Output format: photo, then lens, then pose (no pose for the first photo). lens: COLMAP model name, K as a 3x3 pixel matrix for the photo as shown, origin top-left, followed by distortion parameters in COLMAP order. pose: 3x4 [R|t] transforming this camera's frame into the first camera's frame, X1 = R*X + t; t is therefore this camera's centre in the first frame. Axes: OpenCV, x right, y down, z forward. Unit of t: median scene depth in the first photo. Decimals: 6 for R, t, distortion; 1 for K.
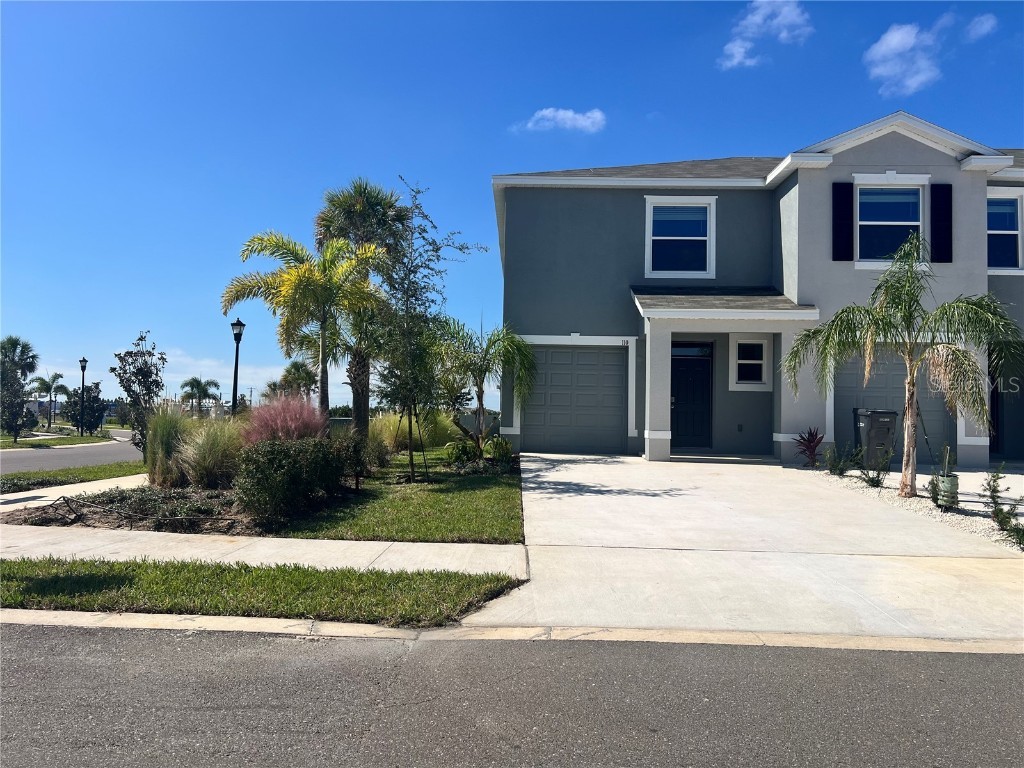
lens RADIAL K [[805.2, 0, 512.0], [0, 805.2, 384.0], [0, 0, 1]] dist [0.073422, -0.064375]
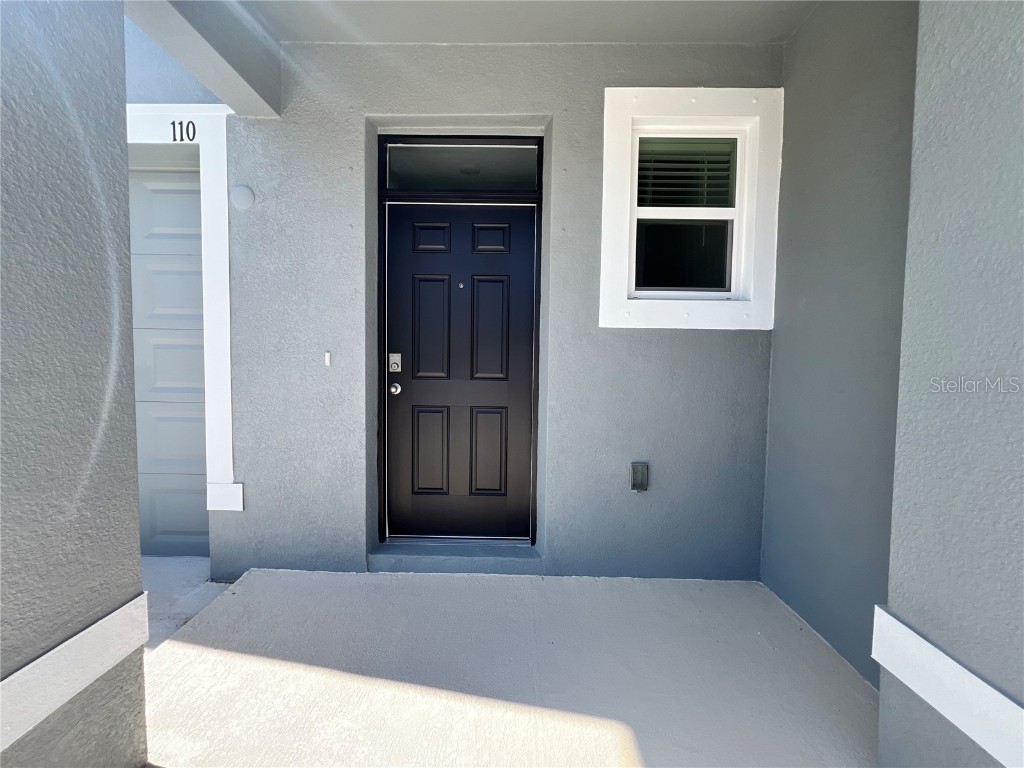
lens RADIAL K [[417.9, 0, 512.0], [0, 417.9, 384.0], [0, 0, 1]] dist [-0.007911, -0.000030]
pose [[0.999938, -0.005394, 0.009785, 0.251743], [0.004420, 0.995283, 0.096918, 0.013891], [-0.010262, -0.096868, 0.995244, 0.913724]]
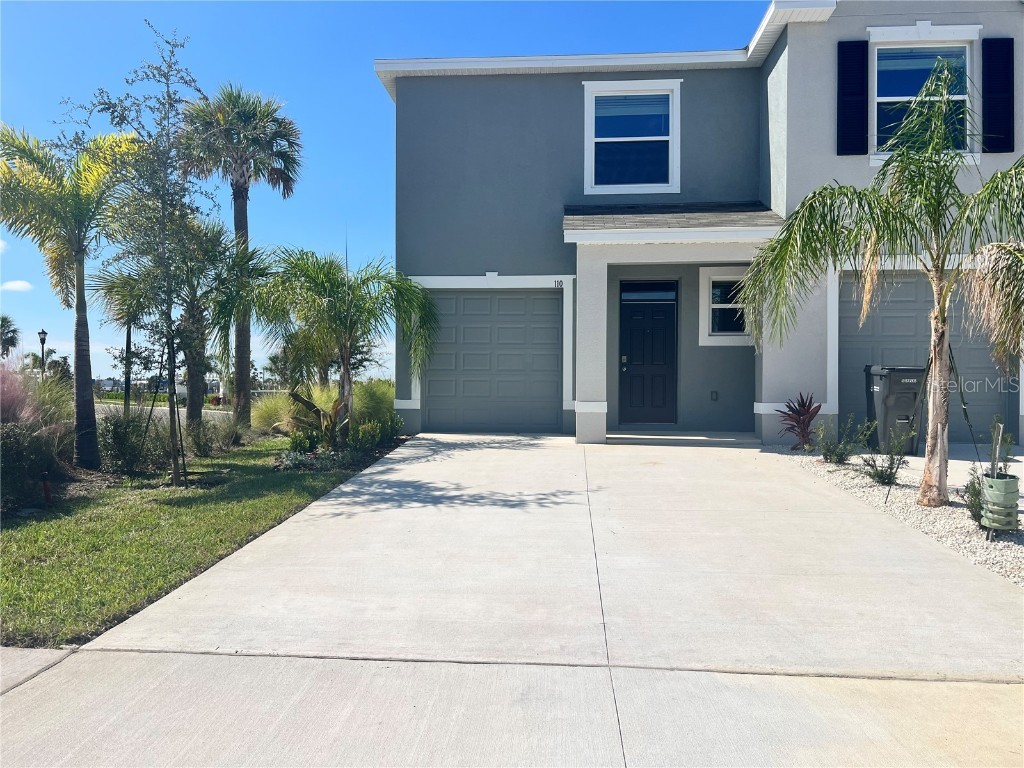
lens RADIAL K [[805.2, 0, 512.0], [0, 805.2, 384.0], [0, 0, 1]] dist [0.073422, -0.064375]
pose [[0.998181, -0.014351, -0.058555, 0.148182], [0.016379, 0.999278, 0.034294, 0.015857], [0.058021, -0.035190, 0.997695, 0.268516]]
